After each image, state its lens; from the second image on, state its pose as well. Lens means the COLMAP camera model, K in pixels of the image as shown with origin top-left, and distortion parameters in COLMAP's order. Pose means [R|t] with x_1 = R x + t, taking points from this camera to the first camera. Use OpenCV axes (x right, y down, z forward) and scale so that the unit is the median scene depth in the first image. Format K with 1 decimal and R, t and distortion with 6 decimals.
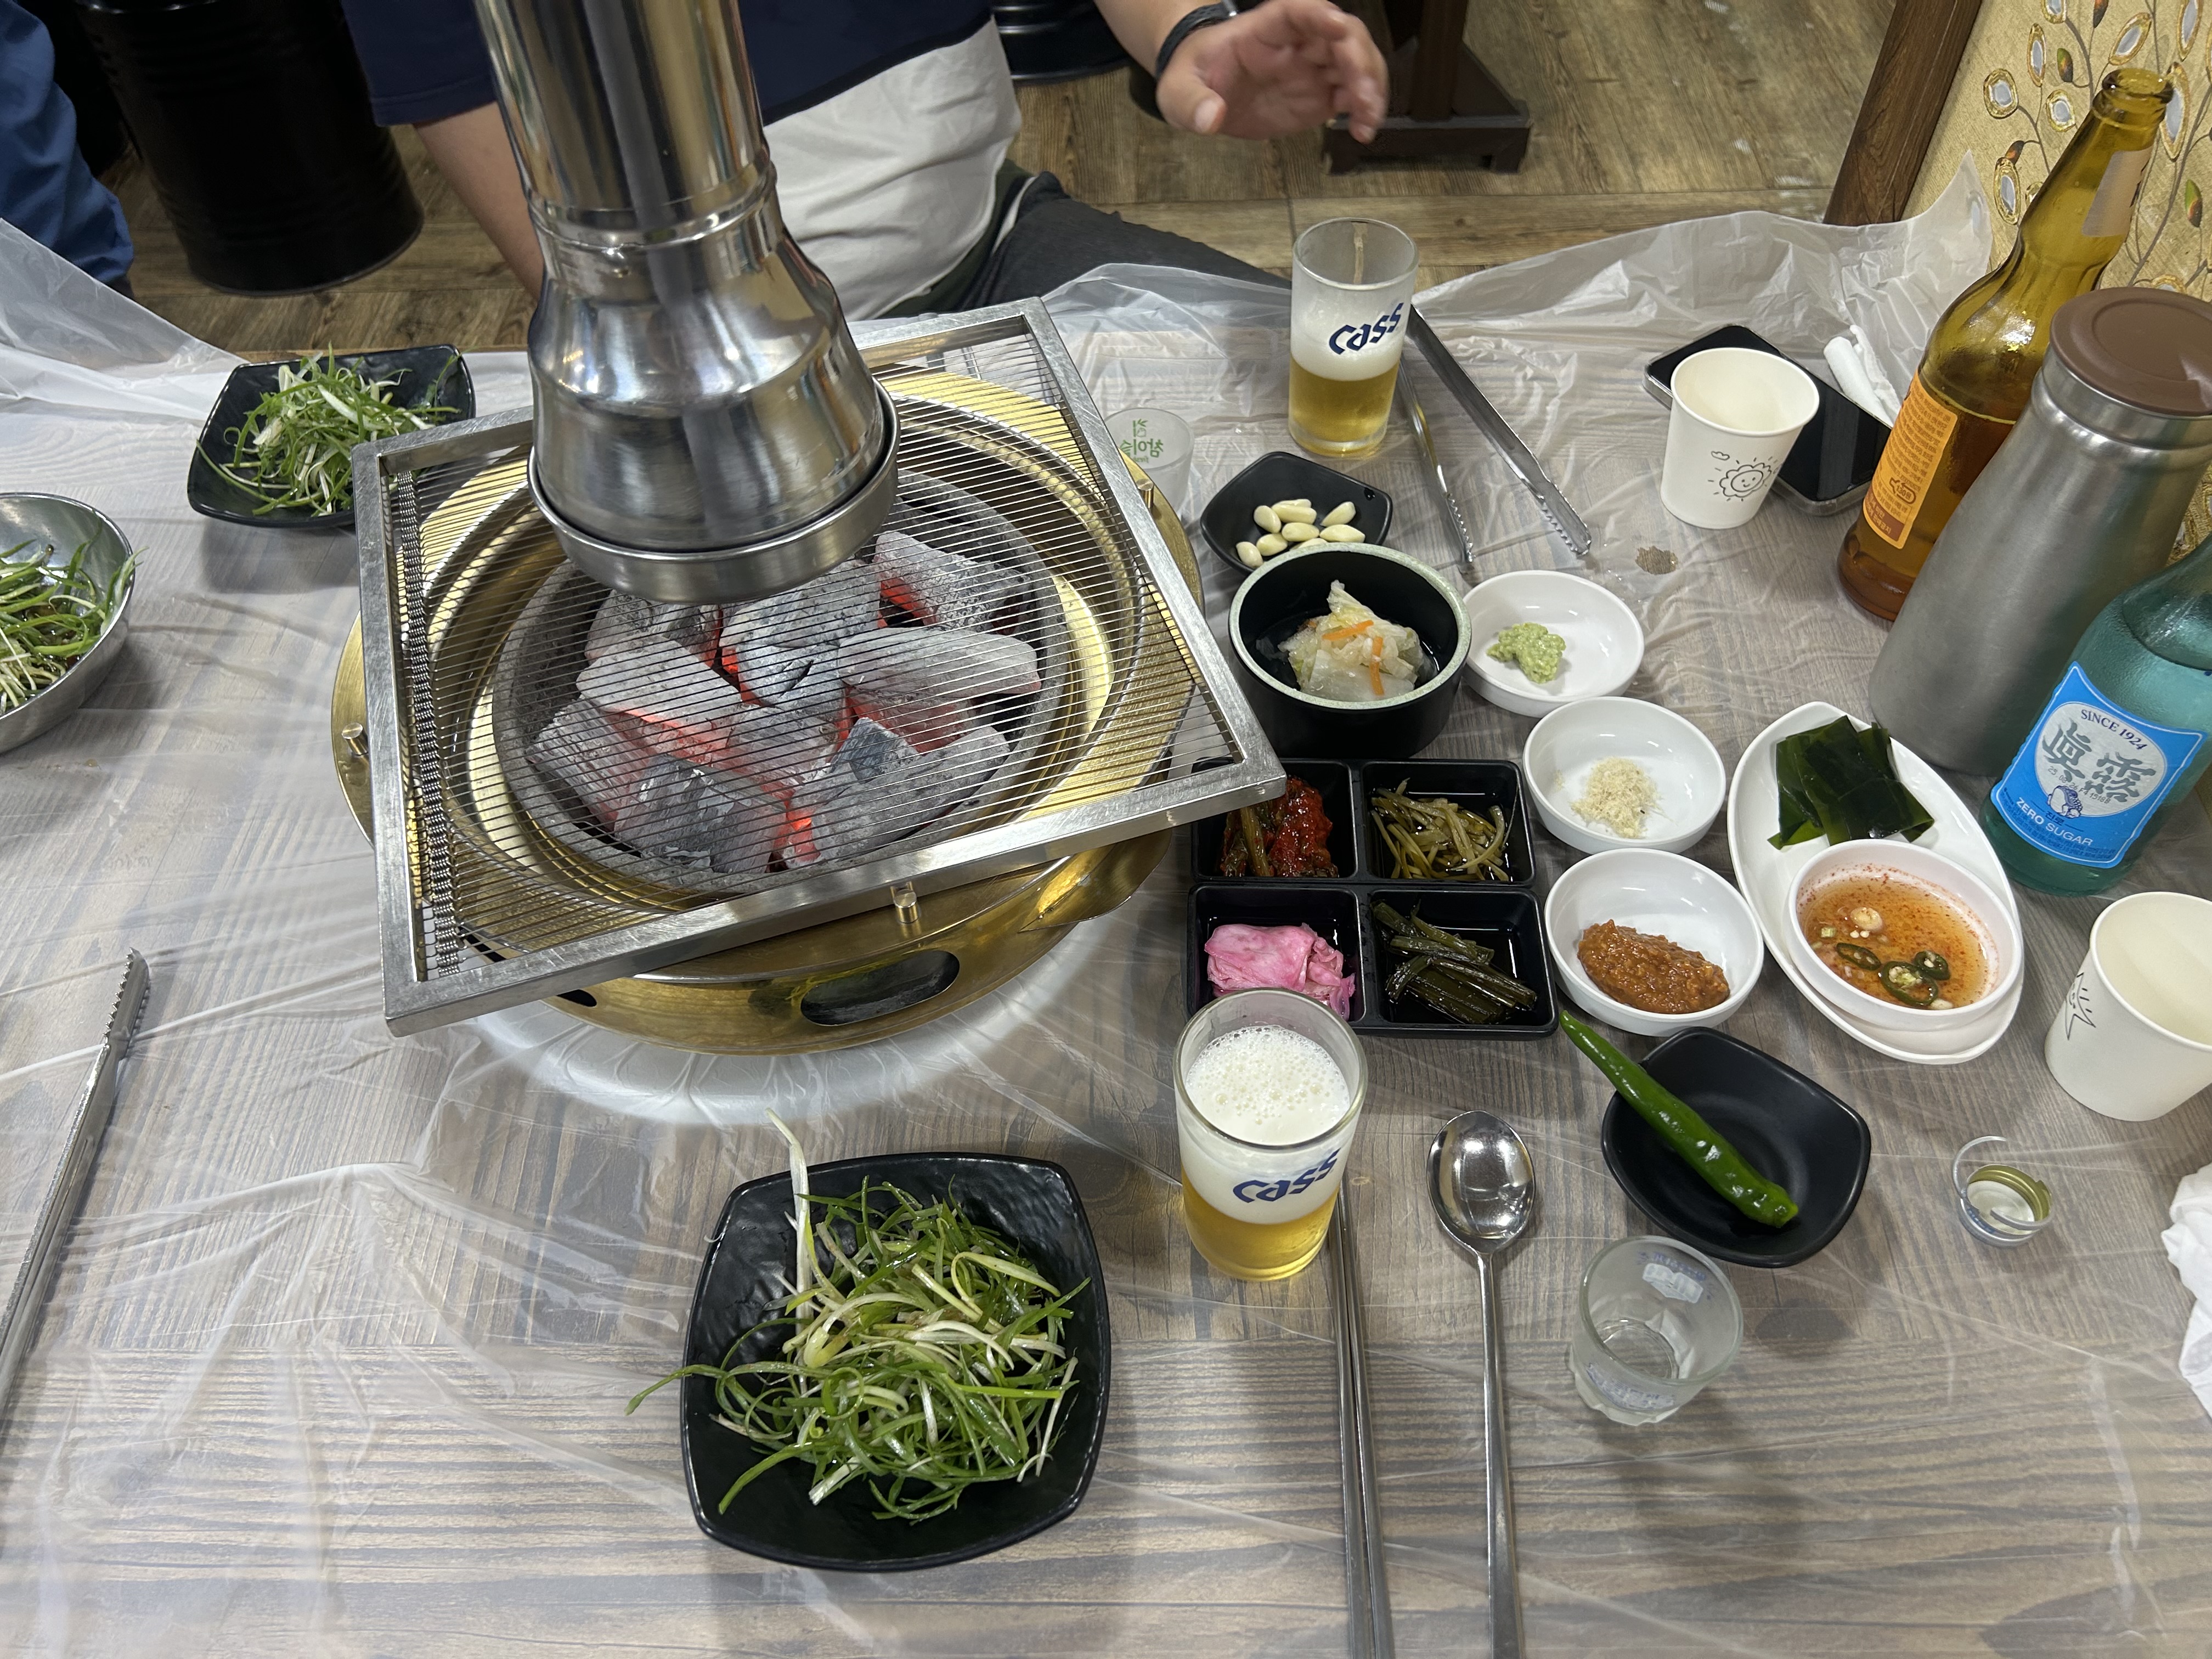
lens RADIAL K [[1711.0, 0, 1106.0], [0, 1711.0, 829.5], [0, 0, 1]] dist [0.097393, -0.128633]
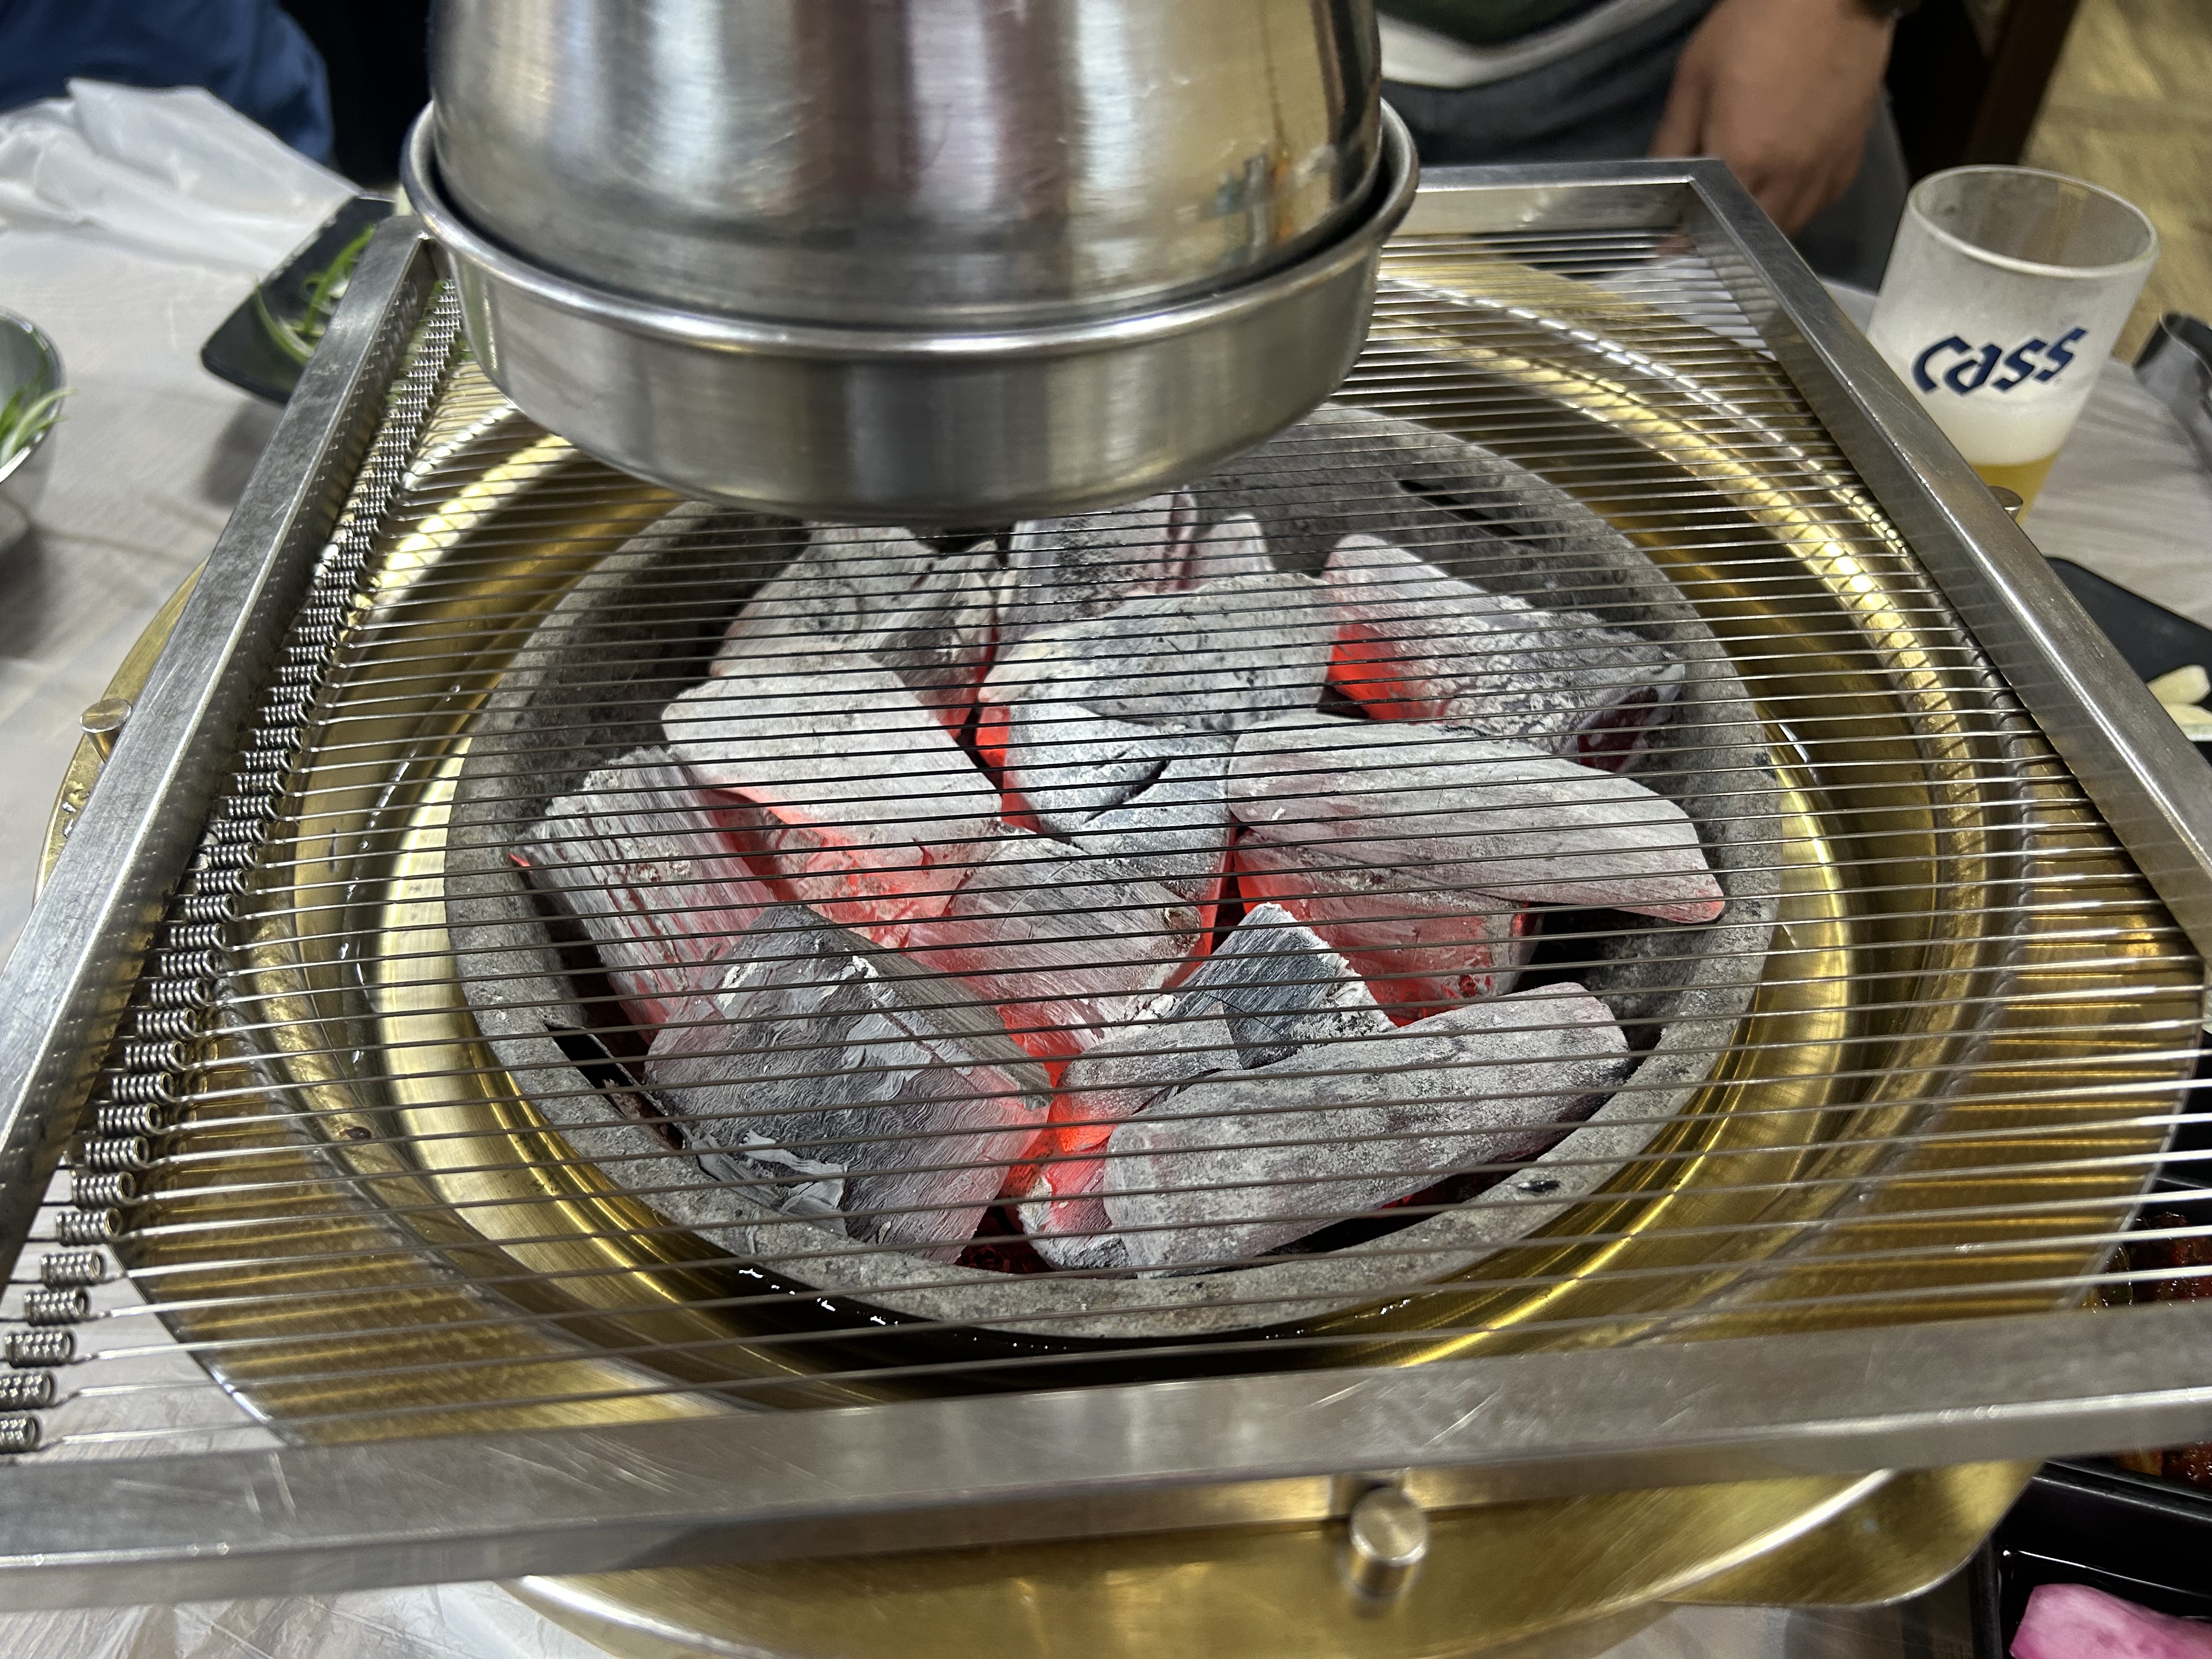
lens RADIAL K [[1711.0, 0, 1106.0], [0, 1711.0, 829.5], [0, 0, 1]] dist [0.097393, -0.128633]
pose [[0.973055, 0.178055, -0.146495, -0.116910], [-0.193102, 0.976494, -0.095762, -0.033277], [0.126000, 0.121470, 0.984565, 0.554362]]
